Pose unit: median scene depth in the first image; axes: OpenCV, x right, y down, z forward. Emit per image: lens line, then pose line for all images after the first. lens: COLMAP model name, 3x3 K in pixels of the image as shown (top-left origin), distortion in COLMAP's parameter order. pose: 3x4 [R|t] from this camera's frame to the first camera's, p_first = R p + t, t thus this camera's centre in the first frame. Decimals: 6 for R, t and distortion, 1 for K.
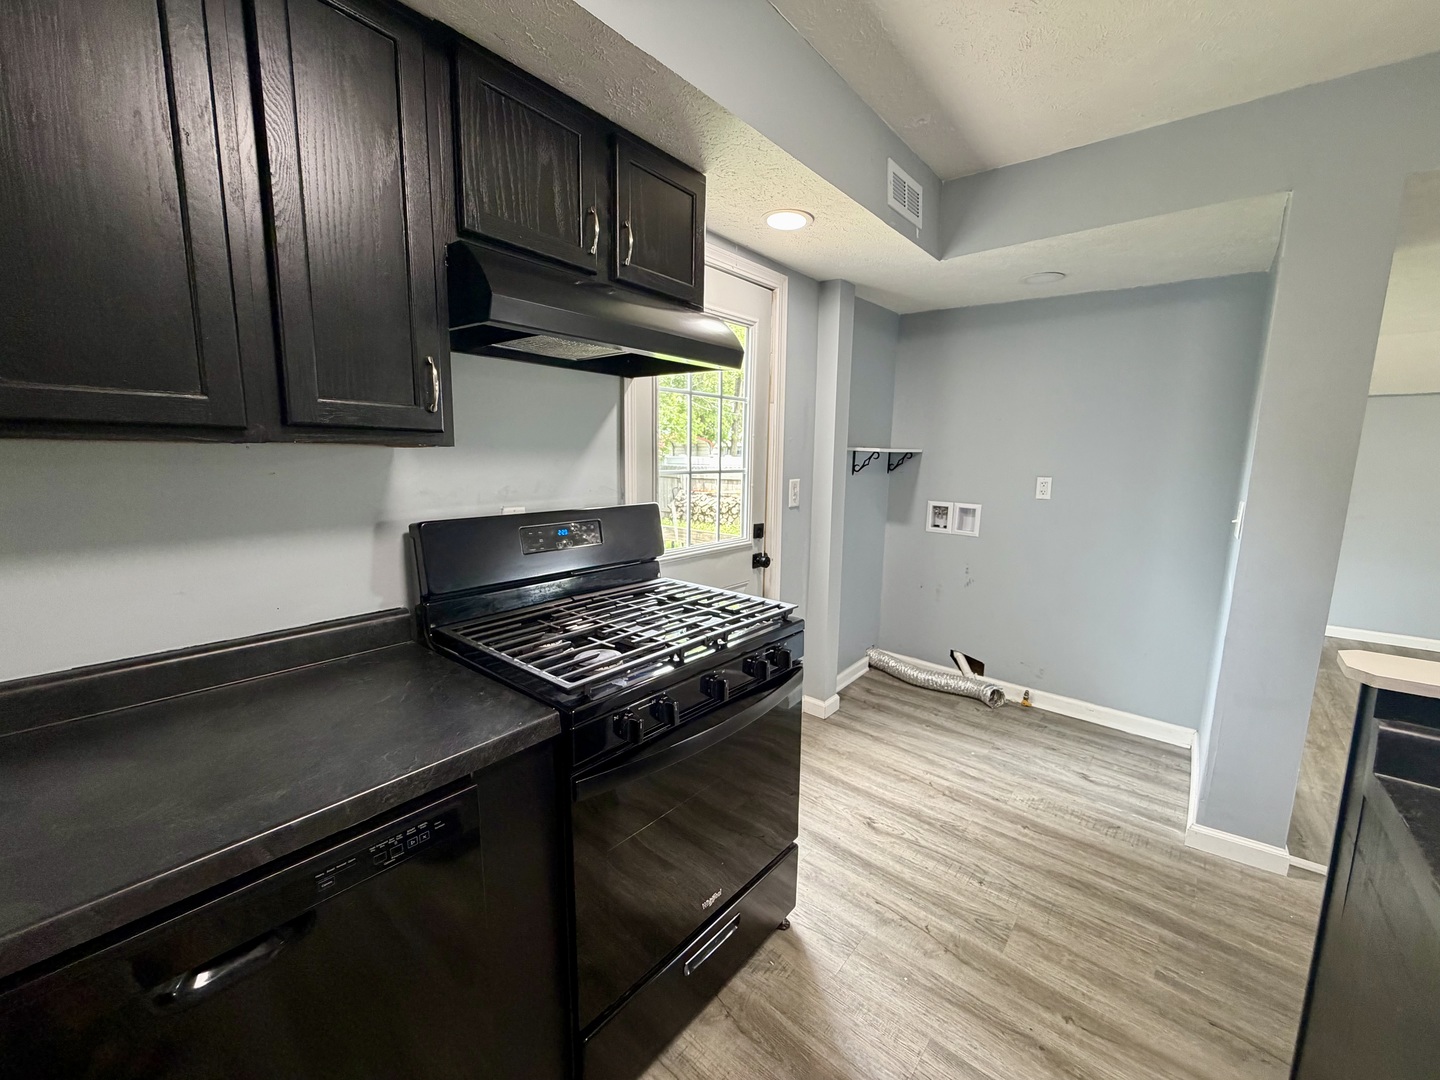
lens RADIAL K [[574.7, 0, 714.2], [0, 574.7, 541.8], [0, 0, 1]] dist [0.001215, -0.000077]
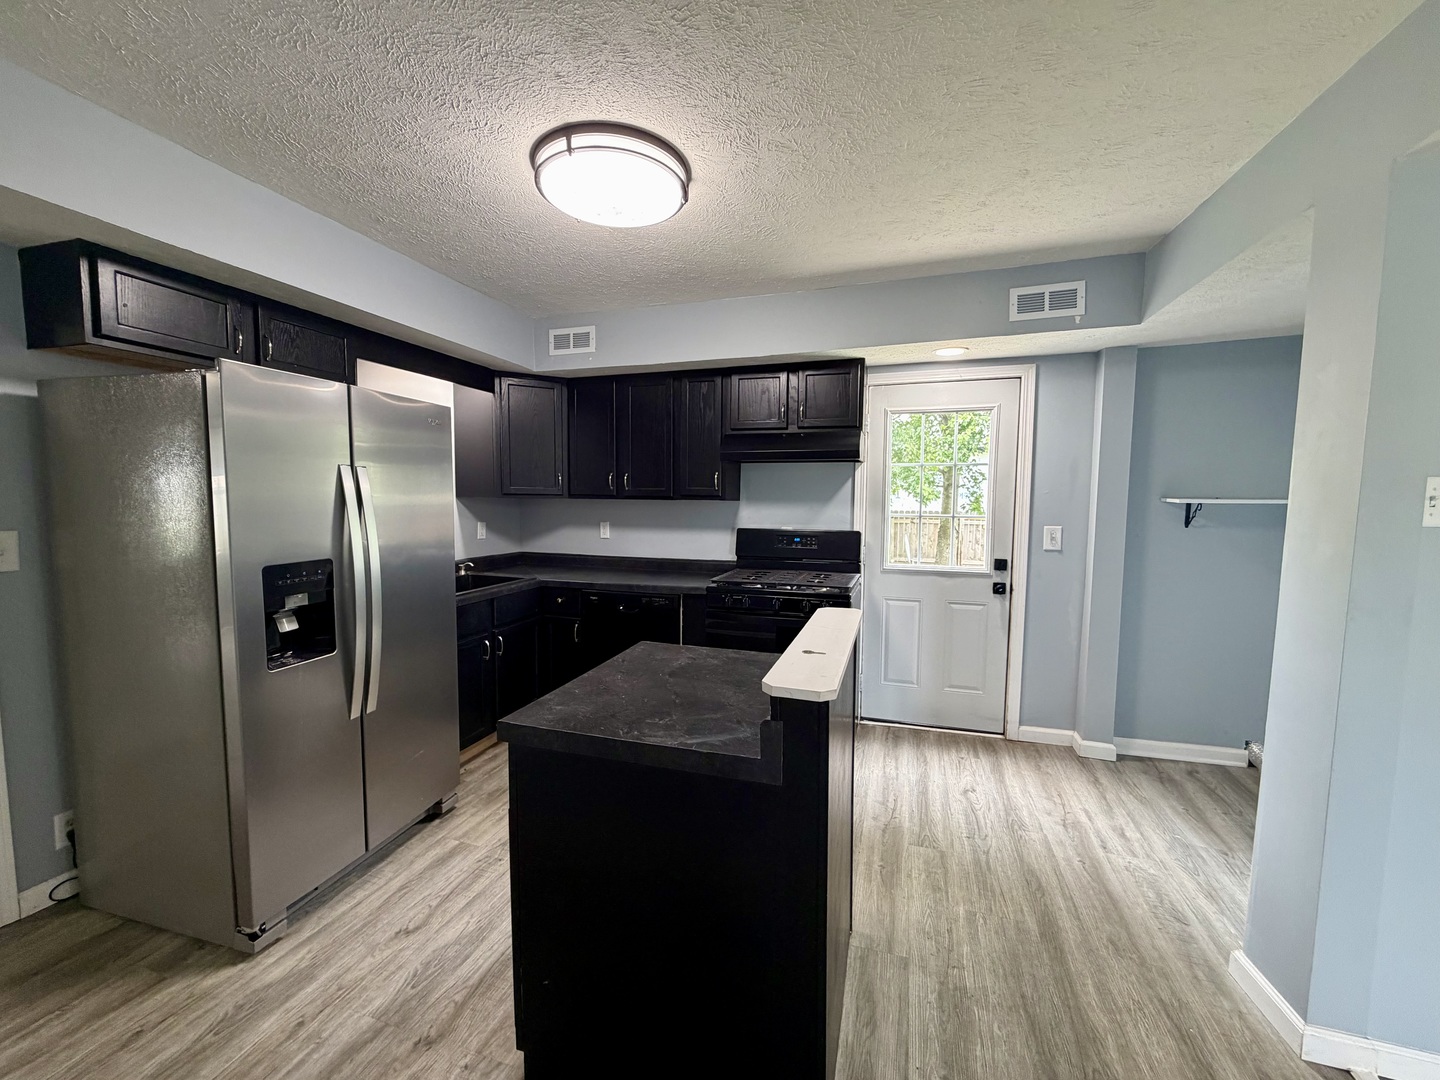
lens RADIAL K [[574.7, 0, 714.2], [0, 574.7, 541.8], [0, 0, 1]] dist [0.001215, -0.000077]
pose [[0.375647, 0.065521, -0.924444, 1.034722], [-0.142998, 0.989650, 0.012036, 0.006129], [0.915664, 0.127672, 0.381128, -0.065889]]
